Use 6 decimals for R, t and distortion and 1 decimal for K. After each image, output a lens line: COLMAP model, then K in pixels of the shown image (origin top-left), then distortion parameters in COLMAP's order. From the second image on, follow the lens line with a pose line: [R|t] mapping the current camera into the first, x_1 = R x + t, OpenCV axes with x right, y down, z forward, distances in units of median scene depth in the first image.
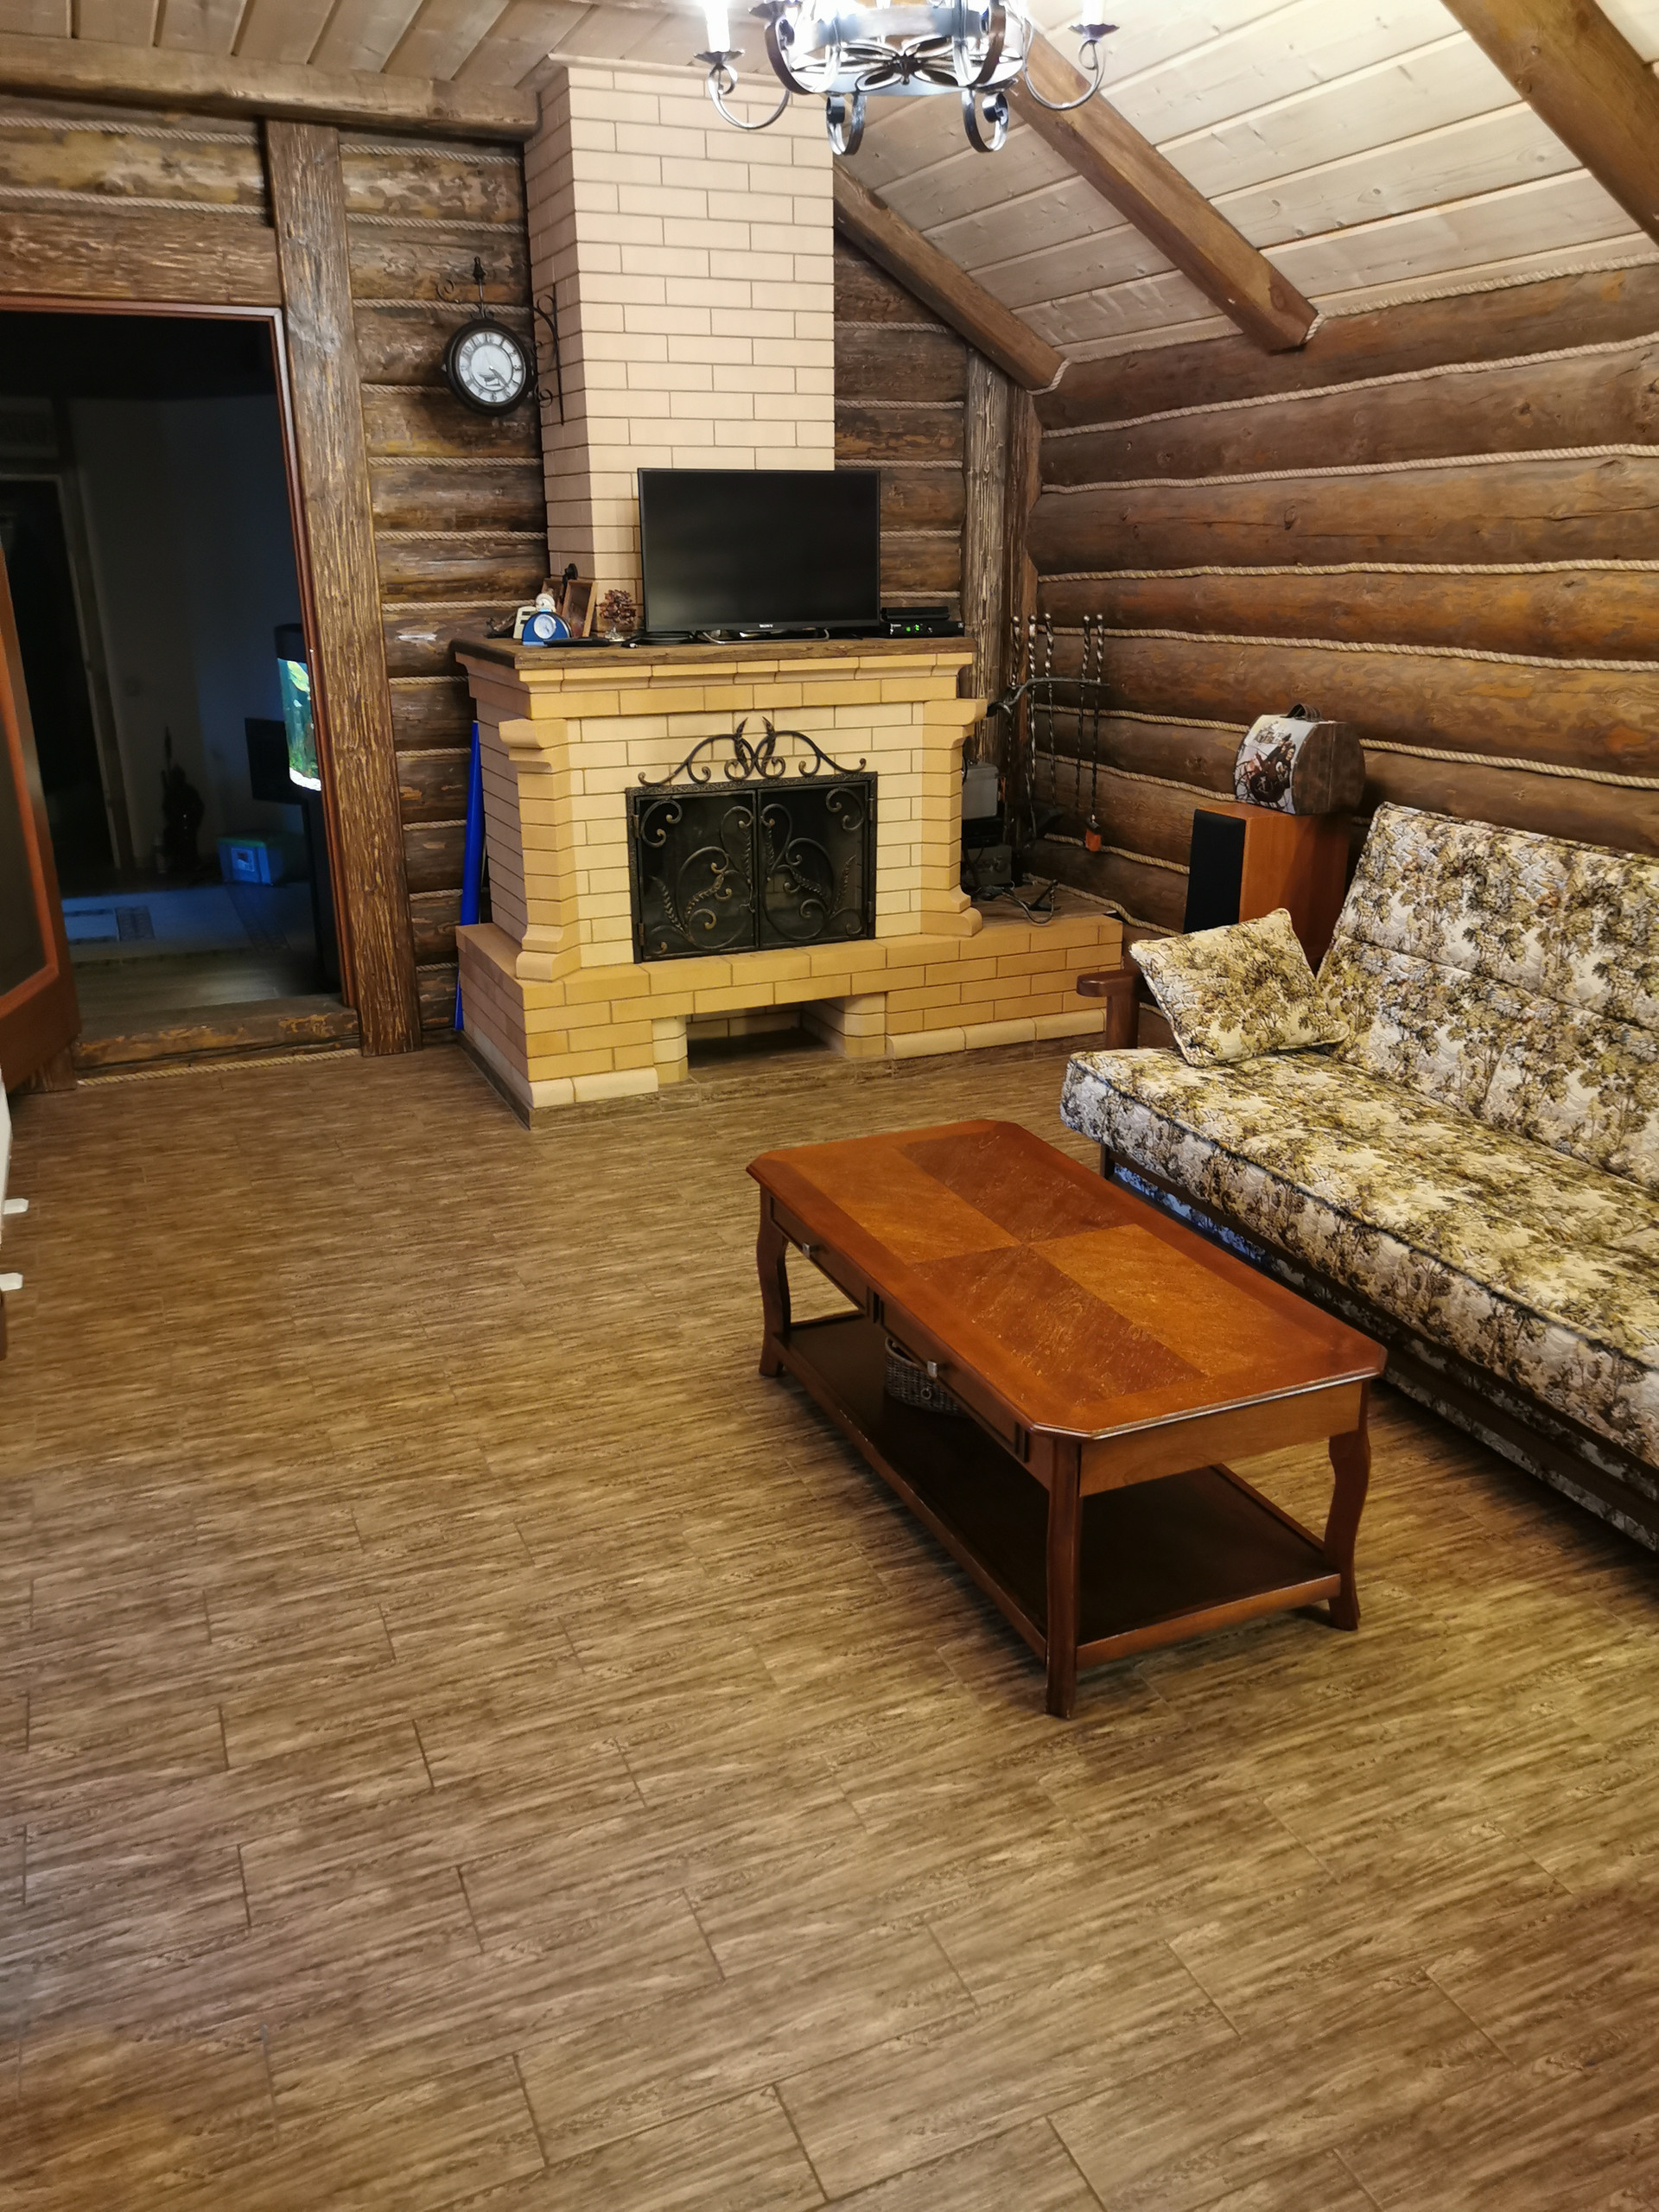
lens RADIAL K [[1688.5, 0, 823.8], [0, 1688.5, 1114.4], [0, 0, 1]] dist [0.065293, -0.057307]
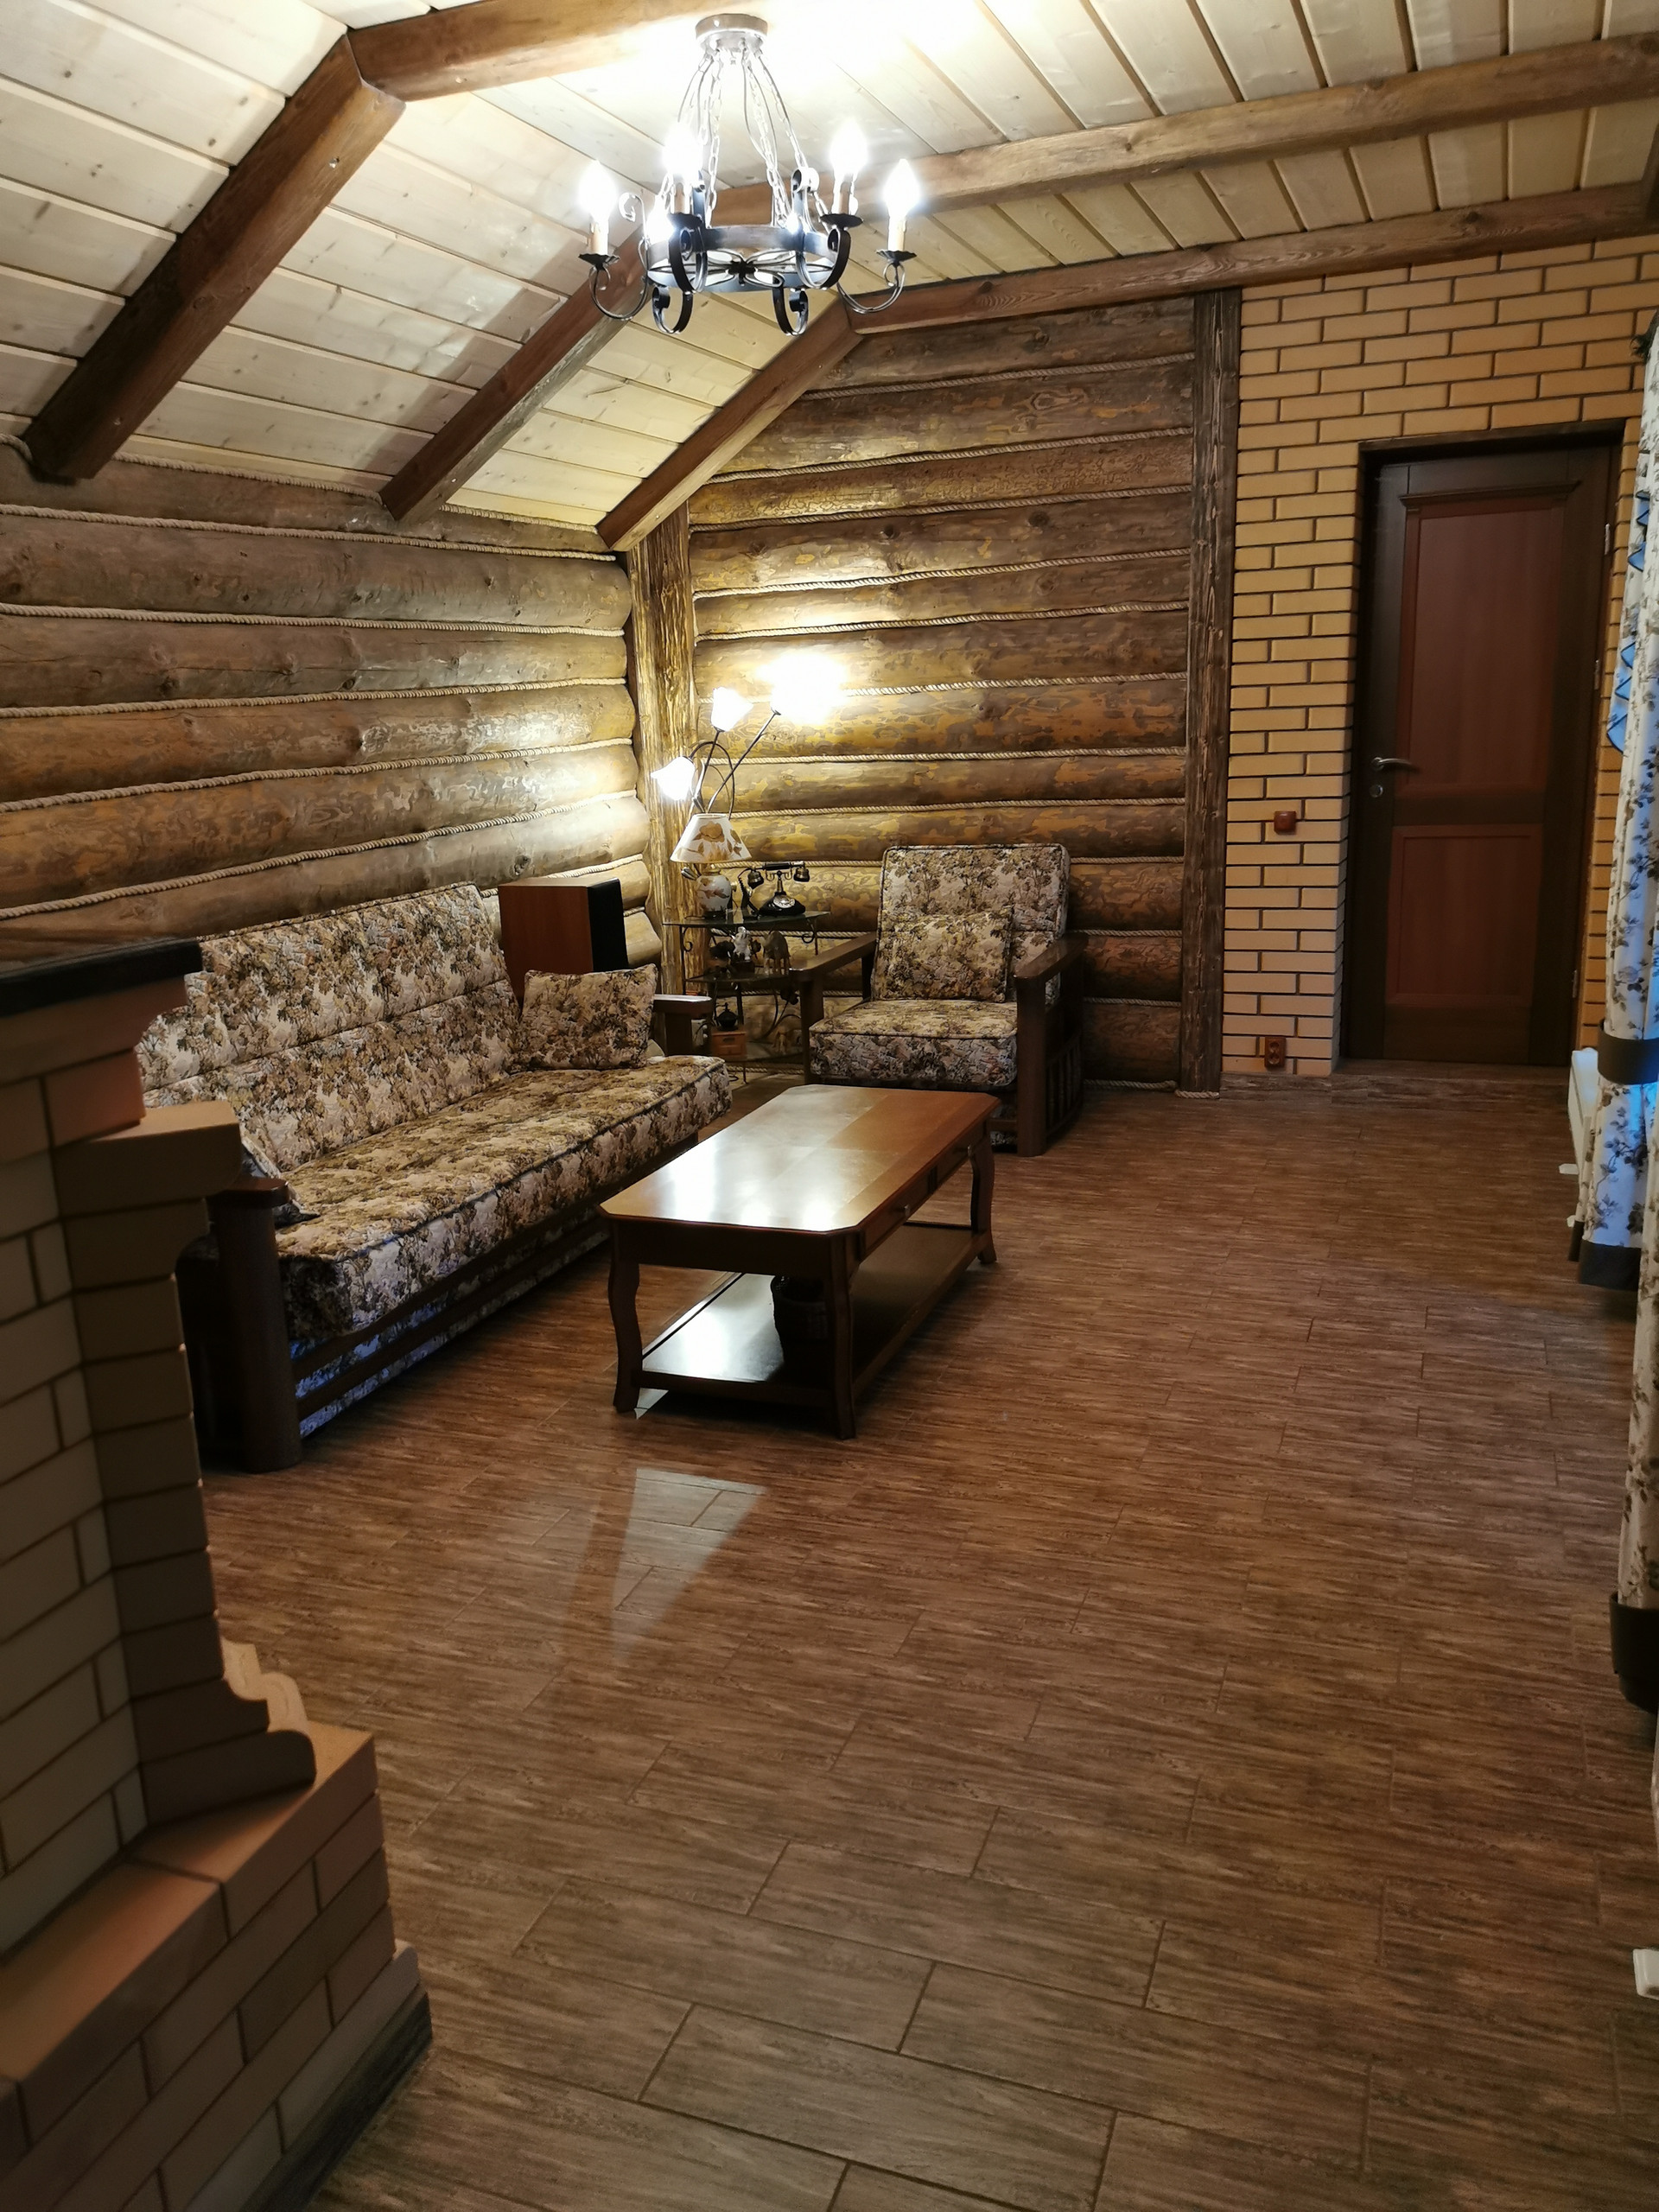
lens RADIAL K [[1688.5, 0, 823.8], [0, 1688.5, 1114.4], [0, 0, 1]] dist [0.065293, -0.057307]
pose [[-0.721604, -0.132547, 0.679499, -0.713224], [0.266450, 0.852723, 0.449298, -0.491638], [-0.638977, 0.505268, -0.580011, 1.549389]]
